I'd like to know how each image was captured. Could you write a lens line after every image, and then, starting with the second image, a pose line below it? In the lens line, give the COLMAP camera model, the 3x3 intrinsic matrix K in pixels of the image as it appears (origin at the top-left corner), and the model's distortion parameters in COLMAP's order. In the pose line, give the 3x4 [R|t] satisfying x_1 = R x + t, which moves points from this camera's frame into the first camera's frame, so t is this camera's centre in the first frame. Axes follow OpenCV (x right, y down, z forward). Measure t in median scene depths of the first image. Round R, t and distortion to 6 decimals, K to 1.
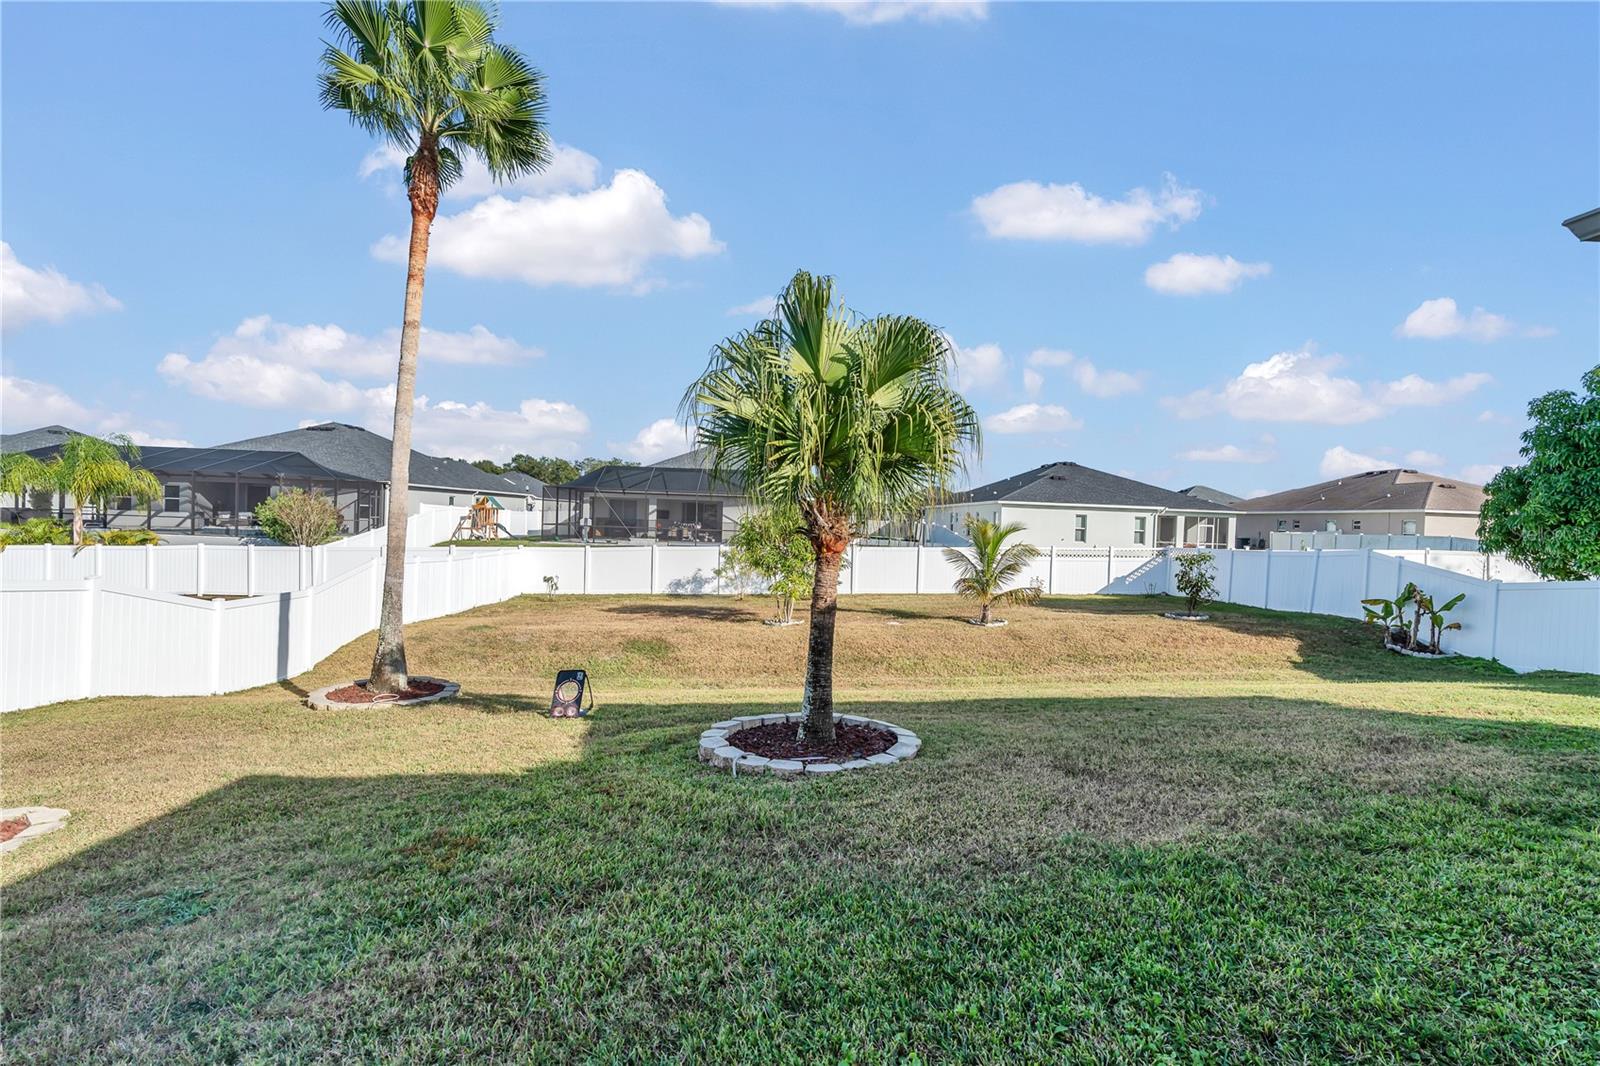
lens RADIAL K [[741.2, 0, 797.9], [0, 741.2, 534.2], [0, 0, 1]] dist [-0.003932, 0.000502]
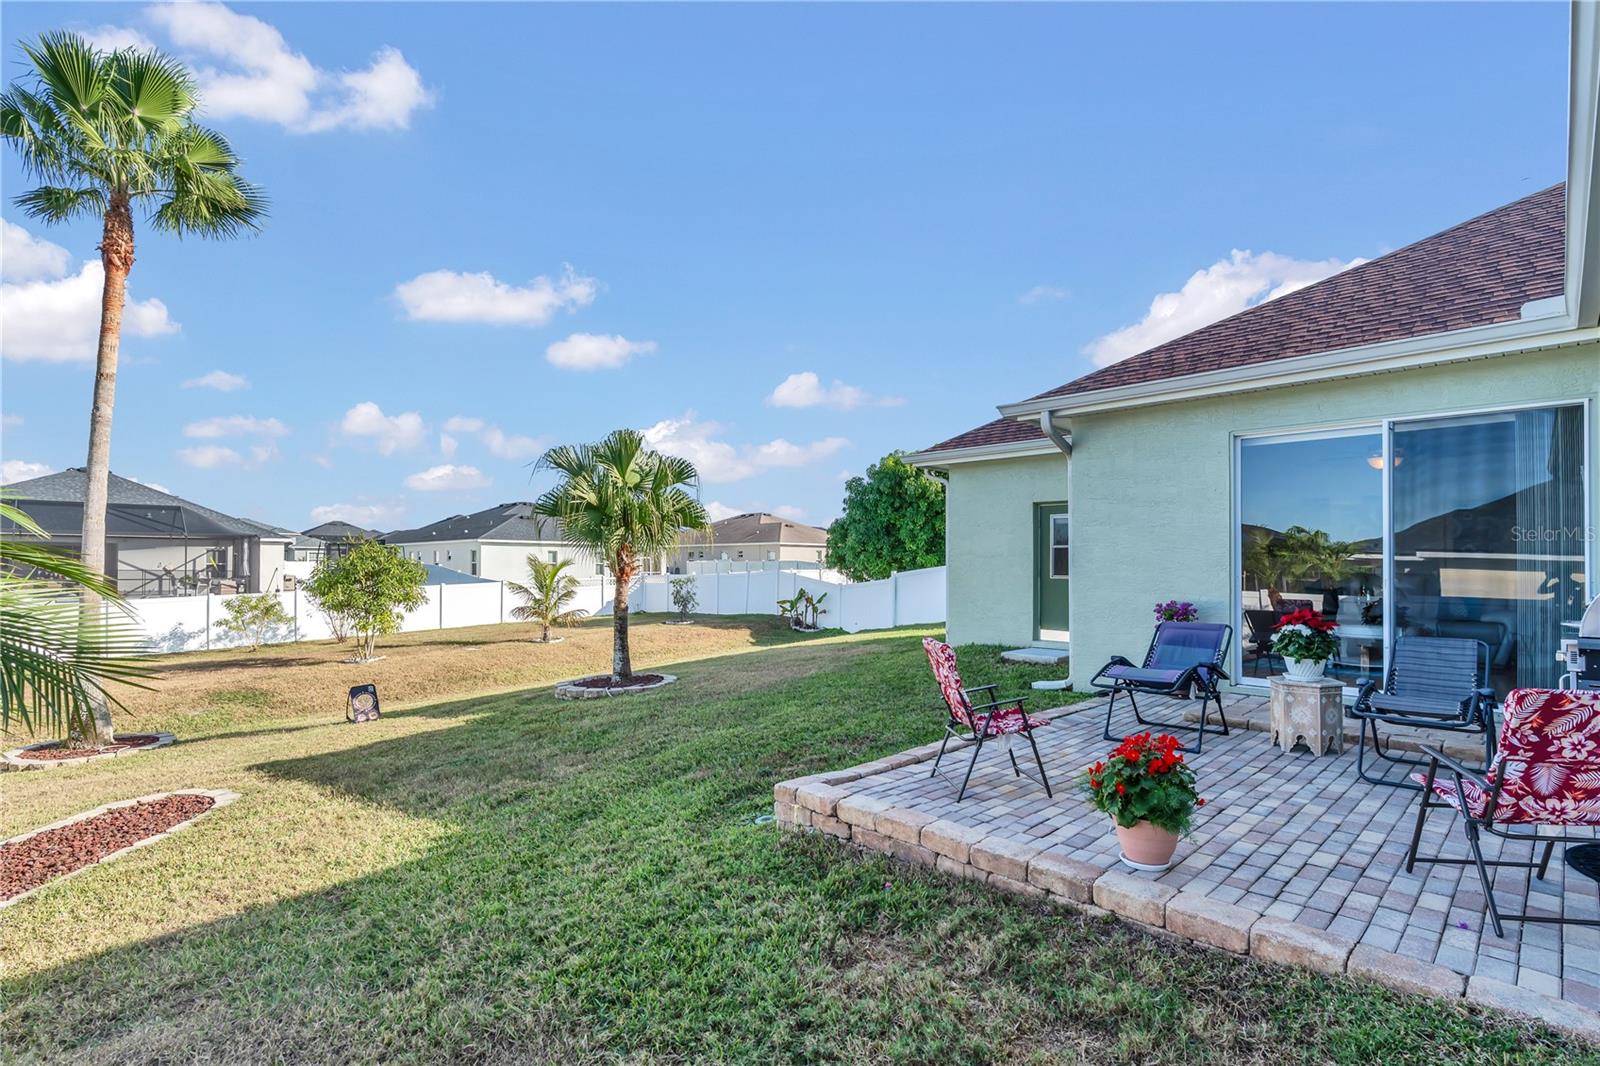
lens RADIAL K [[756.5, 0, 797.6], [0, 756.5, 559.9], [0, 0, 1]] dist [-0.004978, -0.000298]
pose [[0.727382, -0.028734, 0.685631, -0.248410], [0.037872, 0.999281, 0.001701, -0.001139], [-0.685187, 0.024729, 0.727948, -0.169791]]
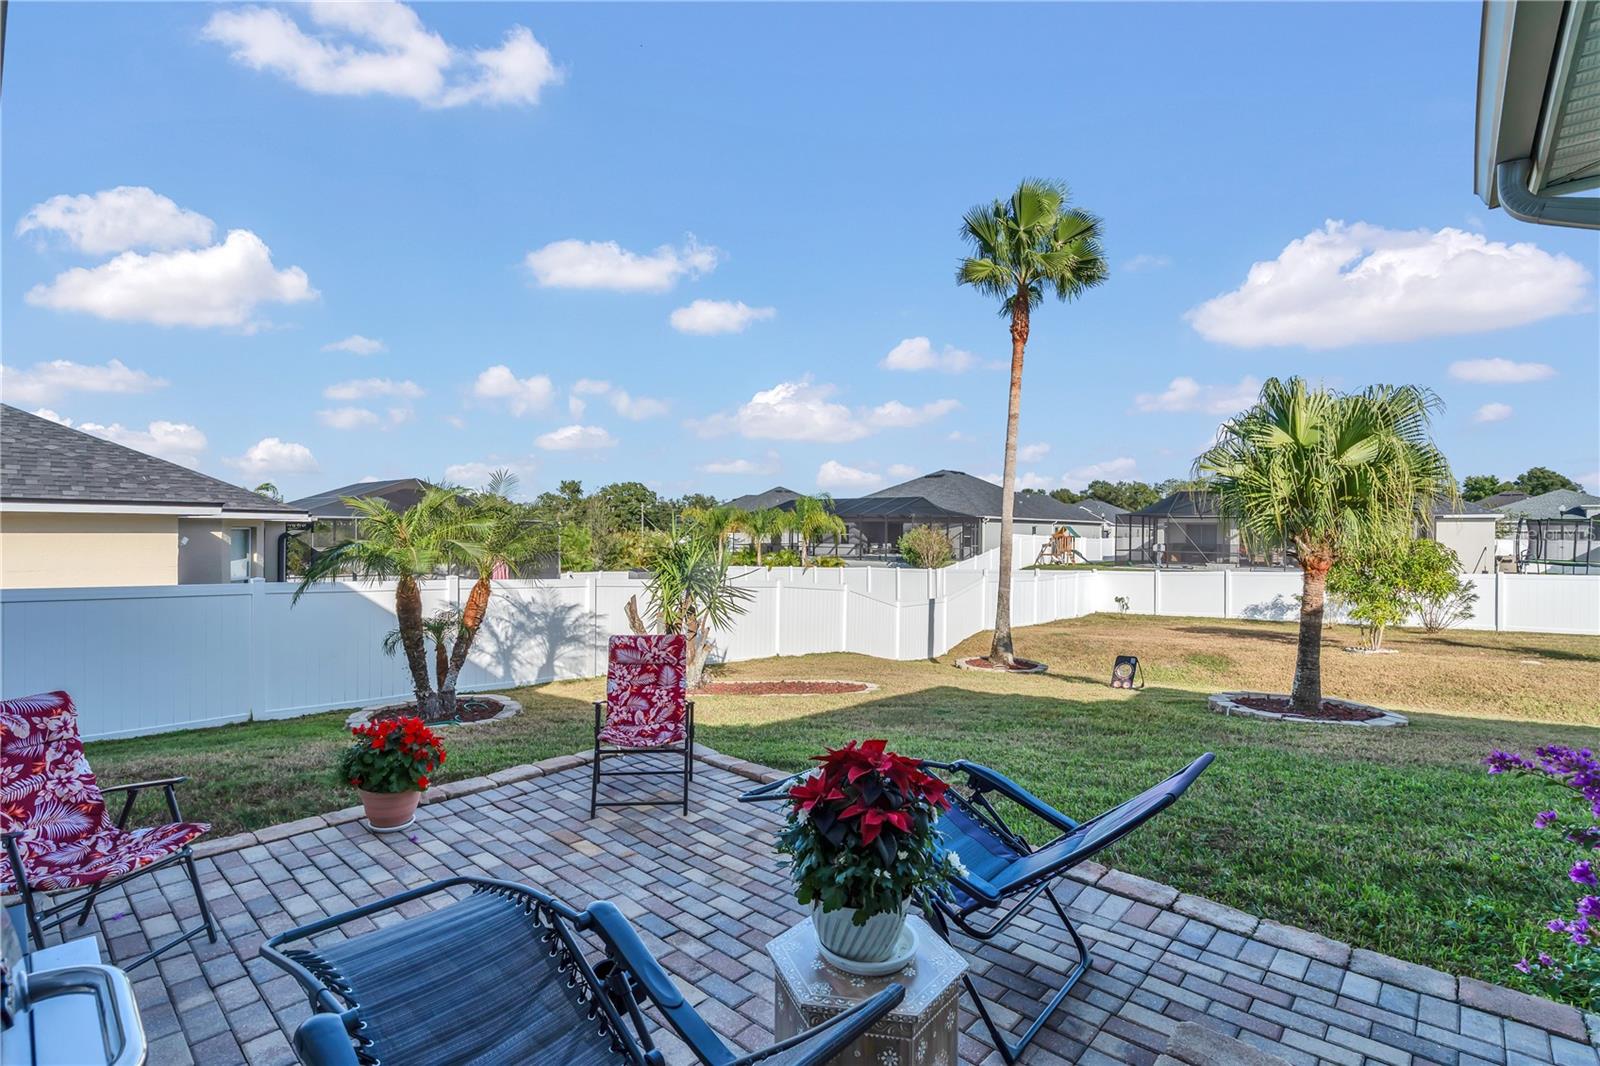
lens RADIAL K [[741.2, 0, 797.9], [0, 741.2, 534.2], [0, 0, 1]] dist [-0.003932, 0.000502]
pose [[0.736117, -0.024264, -0.676420, 0.070640], [0.000265, 0.999367, -0.035561, 0.001963], [0.676855, 0.025998, 0.735657, -0.169134]]
